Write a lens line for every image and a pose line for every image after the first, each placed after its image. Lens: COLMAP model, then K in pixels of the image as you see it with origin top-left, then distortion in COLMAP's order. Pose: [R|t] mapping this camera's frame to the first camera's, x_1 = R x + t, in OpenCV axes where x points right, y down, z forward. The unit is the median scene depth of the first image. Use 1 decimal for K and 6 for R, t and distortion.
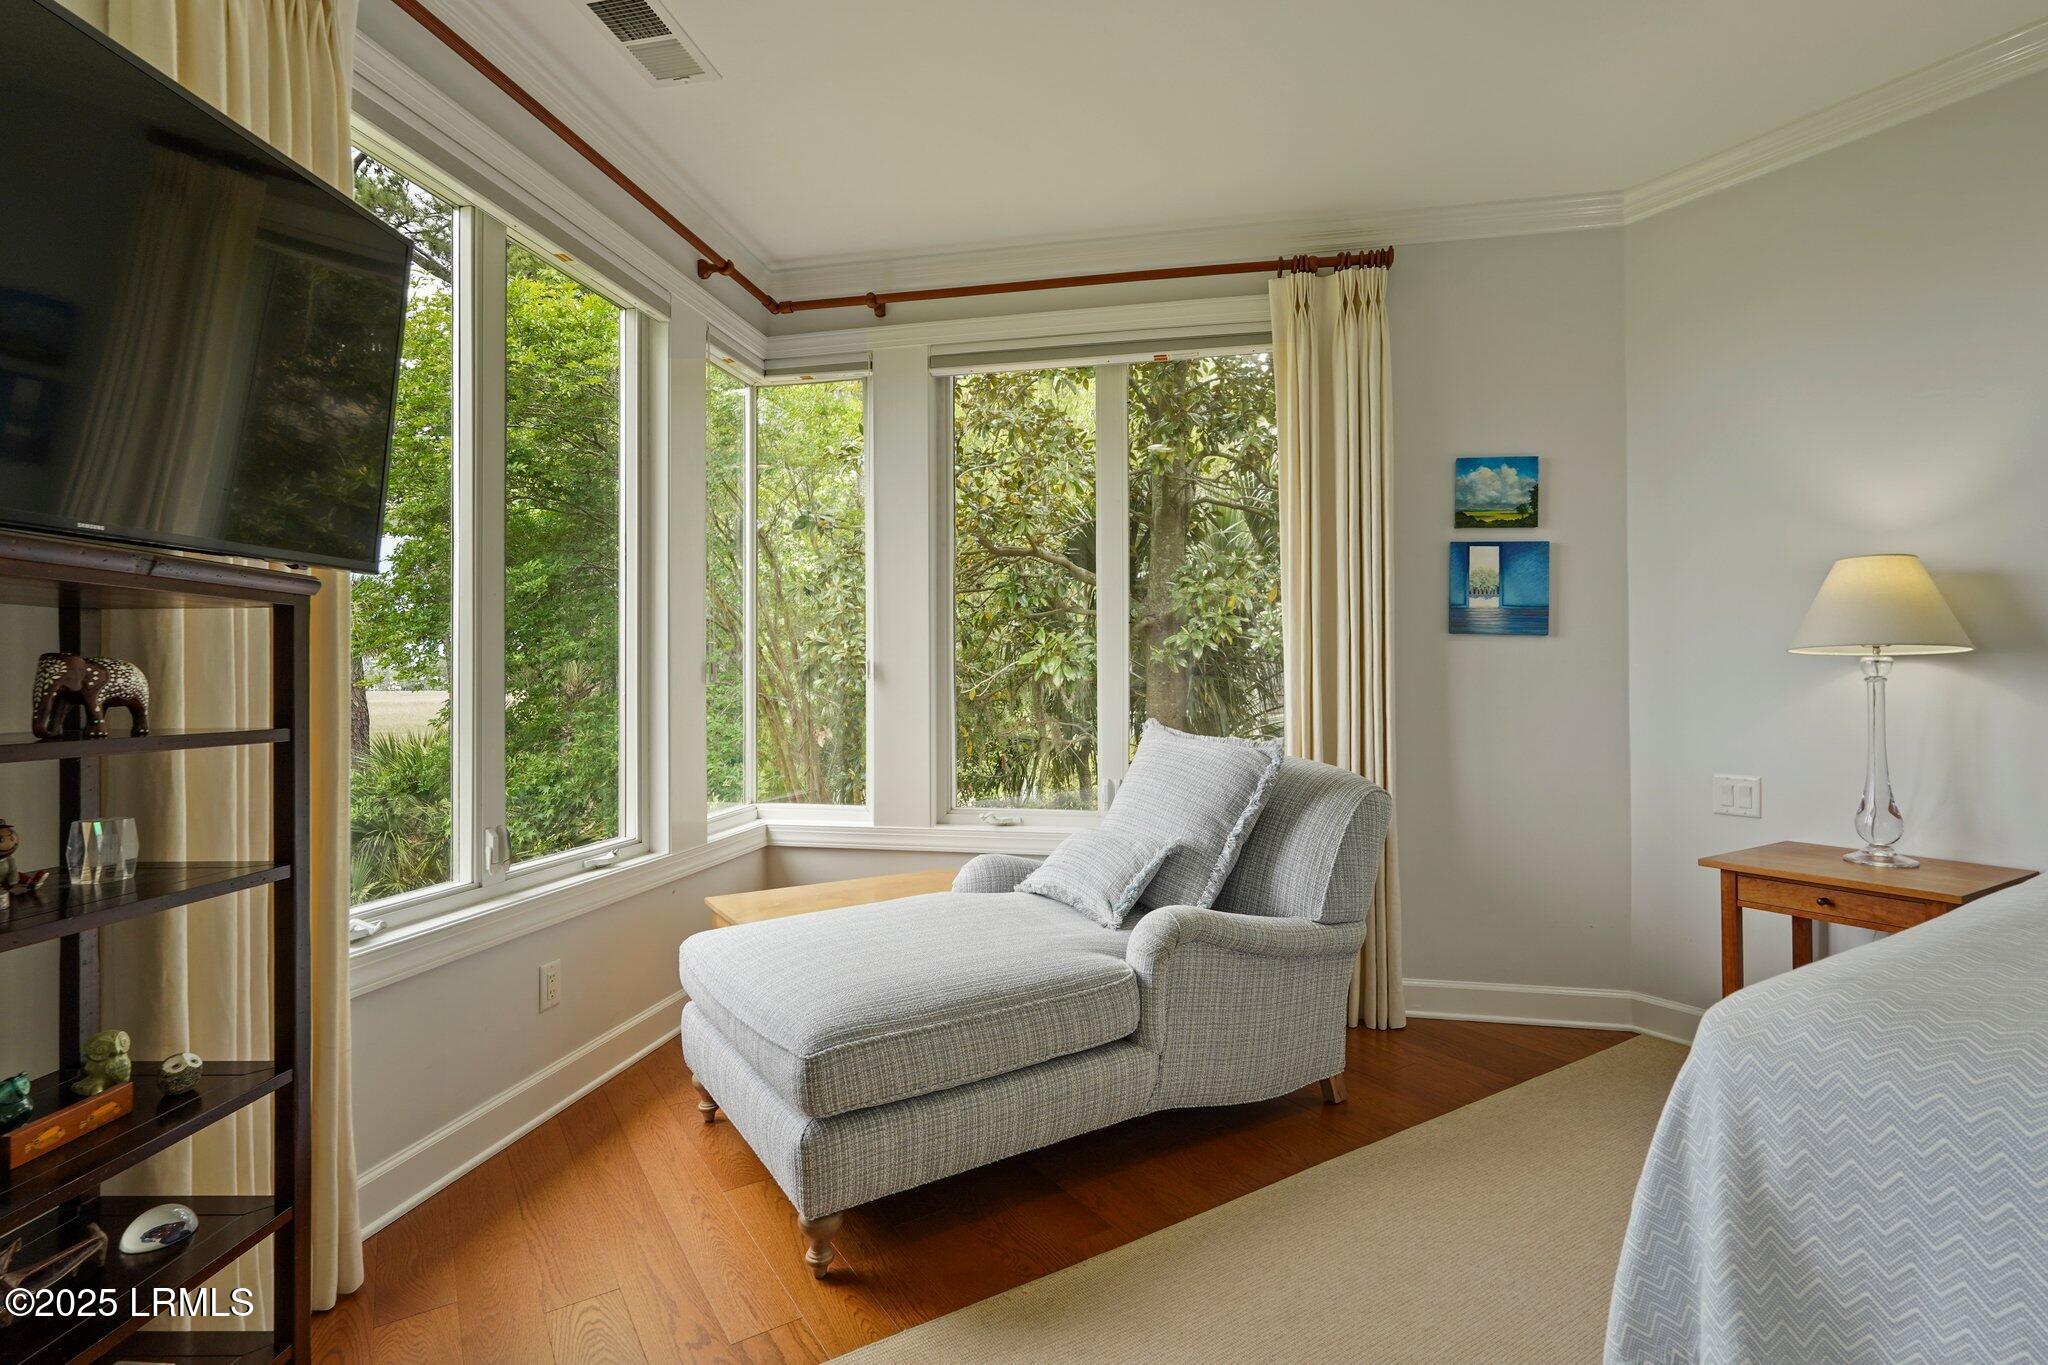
lens RADIAL K [[968.3, 0, 1016.1], [0, 968.3, 678.7], [0, 0, 1]] dist [0.000495, 0.000519]
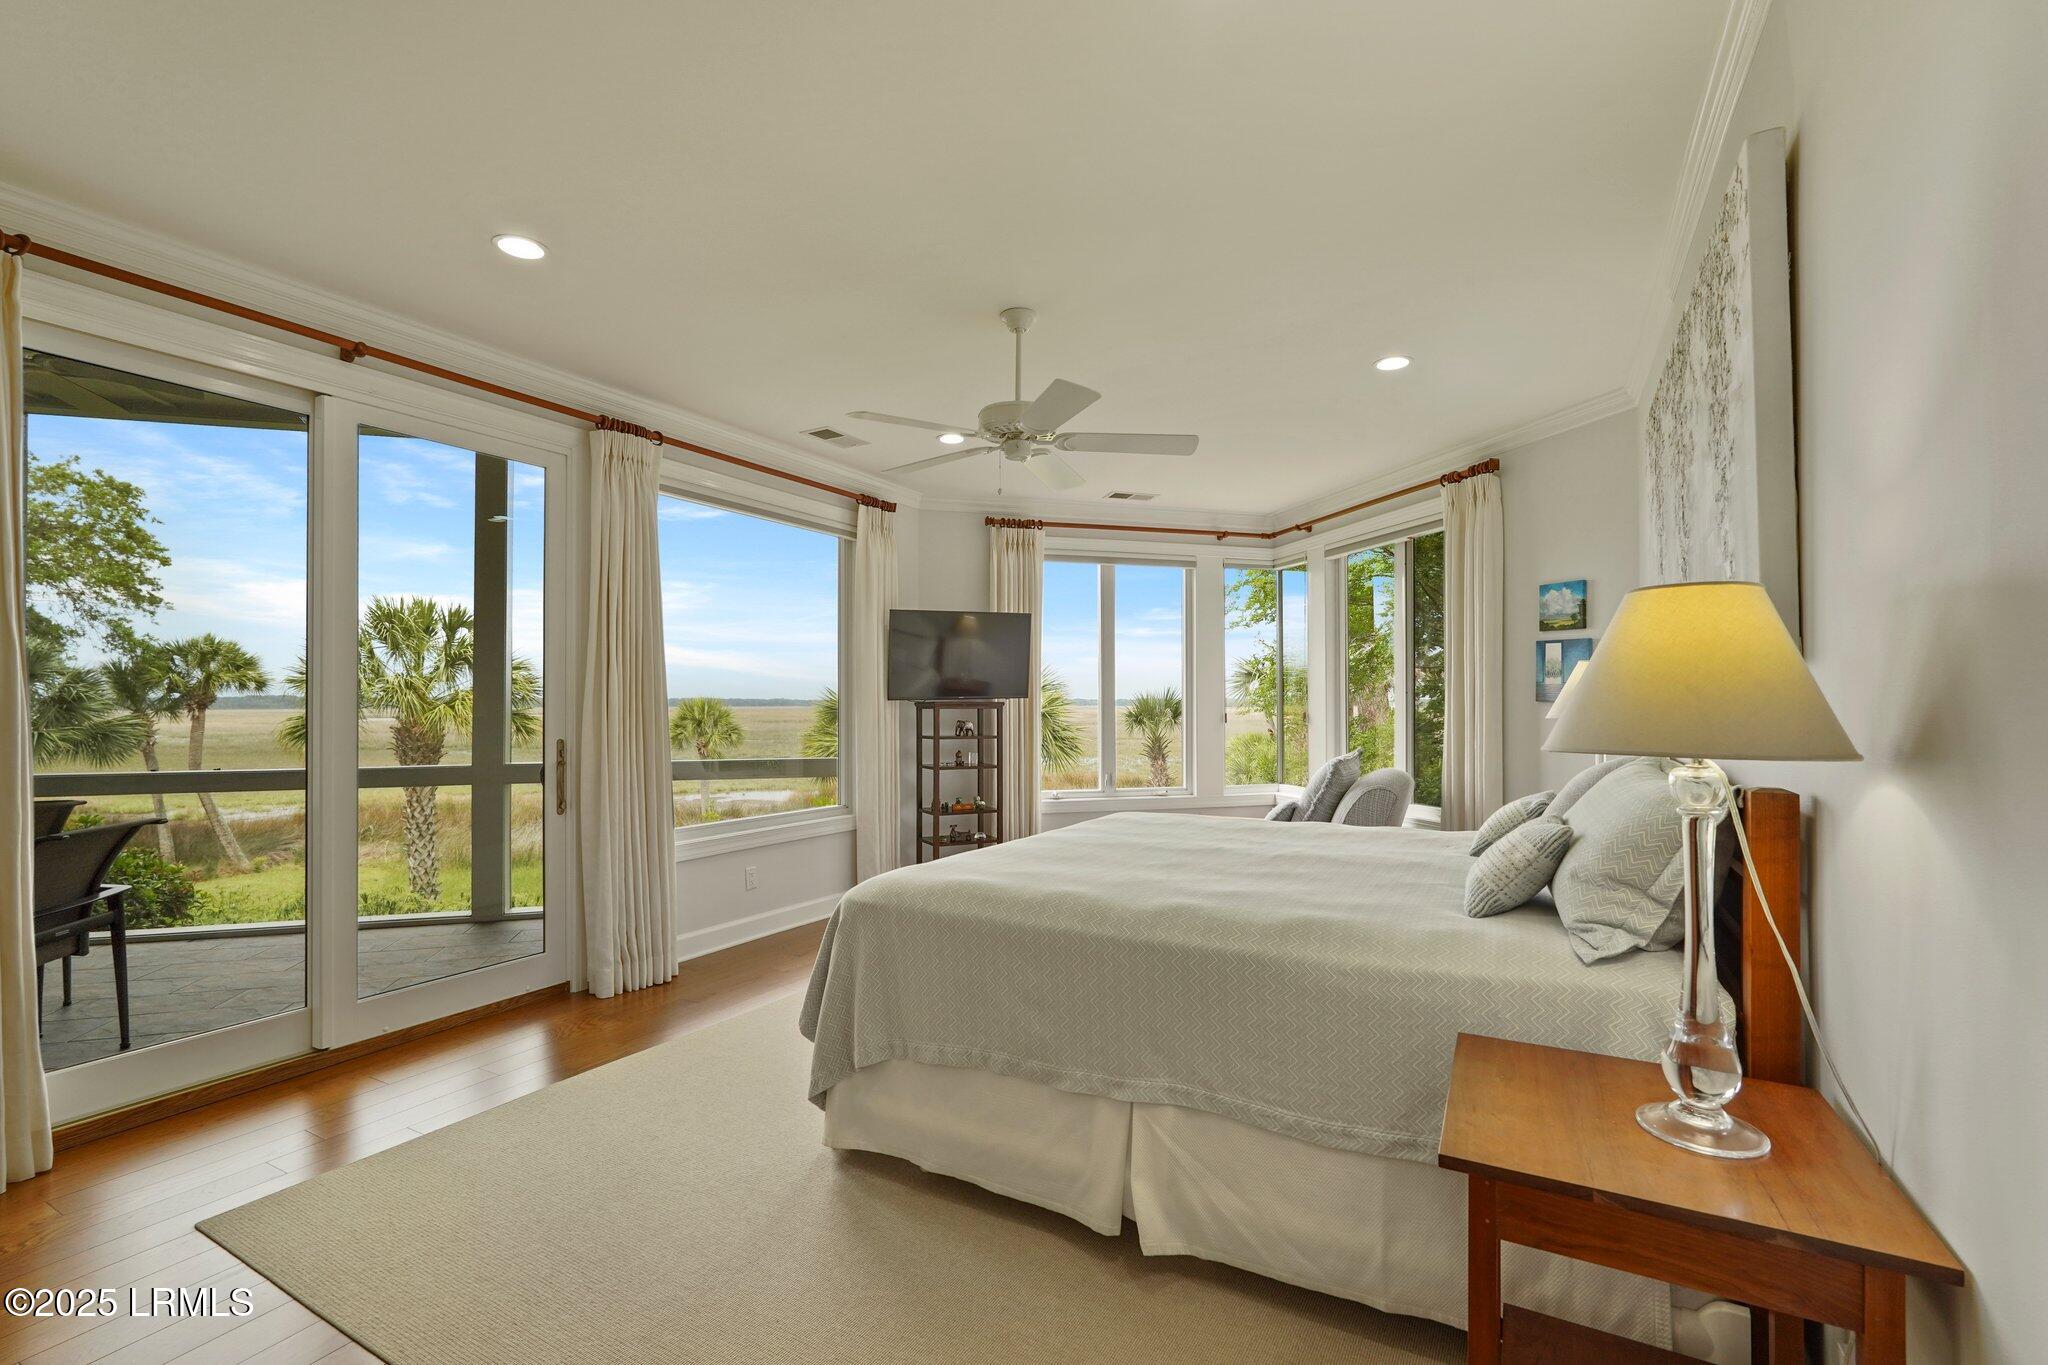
lens RADIAL K [[906.2, 0, 1026.5], [0, 906.2, 693.7], [0, 0, 1]] dist [-0.000855, 0.000389]
pose [[0.470154, -0.007911, -0.882549, 1.344139], [-0.001031, 0.999954, -0.009513, -0.045124], [0.882584, 0.005383, 0.470125, -0.374604]]
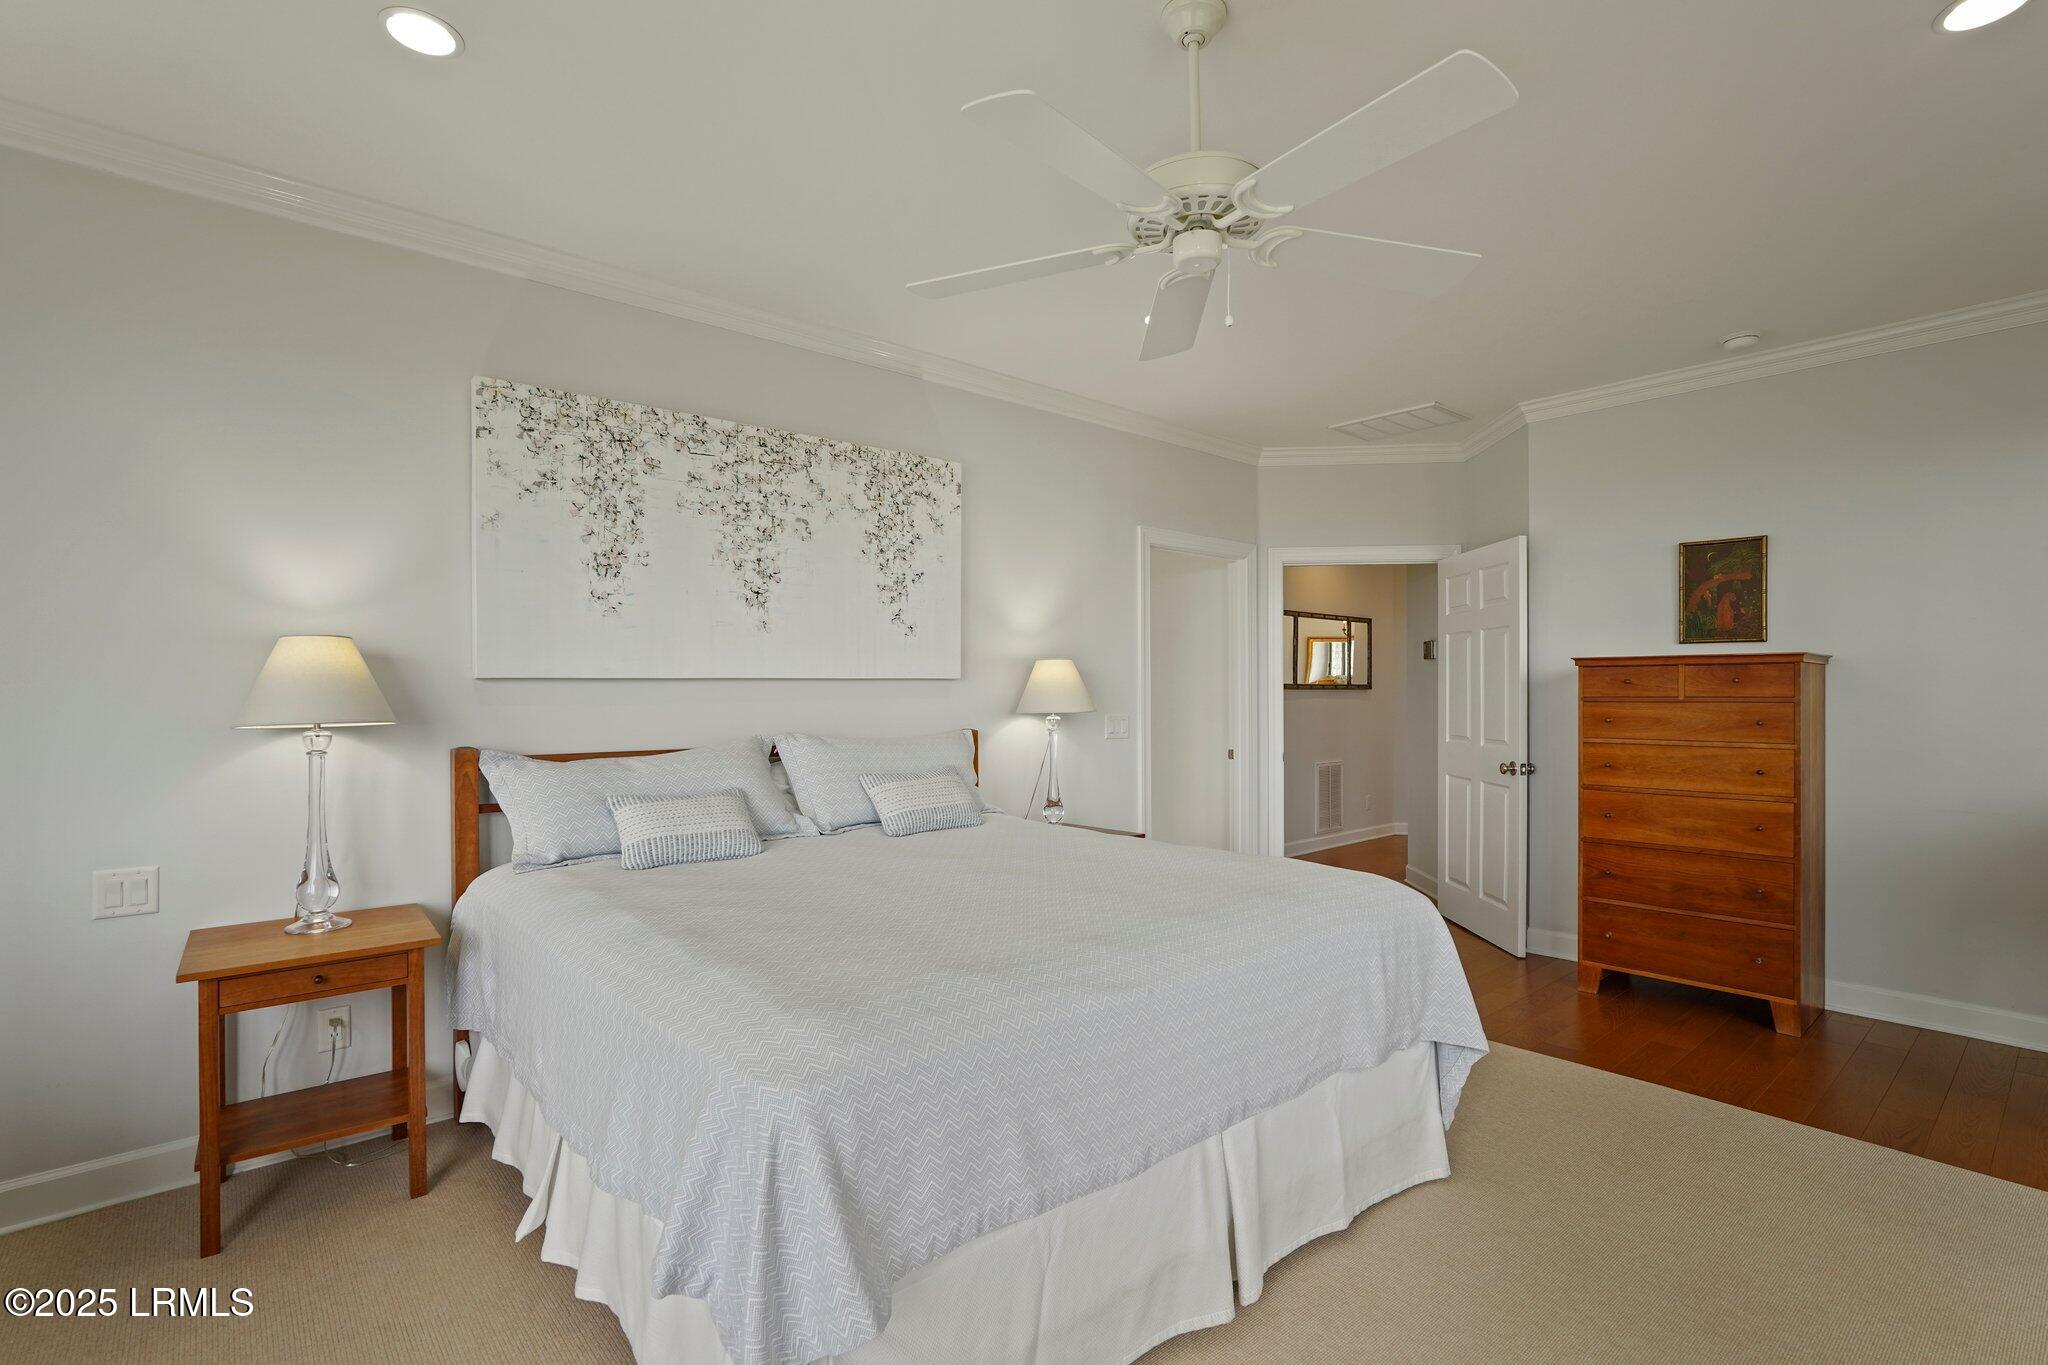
lens RADIAL K [[968.3, 0, 1016.1], [0, 968.3, 678.7], [0, 0, 1]] dist [0.000495, 0.000519]
pose [[-0.143496, 0.017352, 0.989499, -0.198308], [0.004124, 0.999848, -0.016936, -0.045548], [-0.989642, 0.001650, -0.143546, 0.315851]]
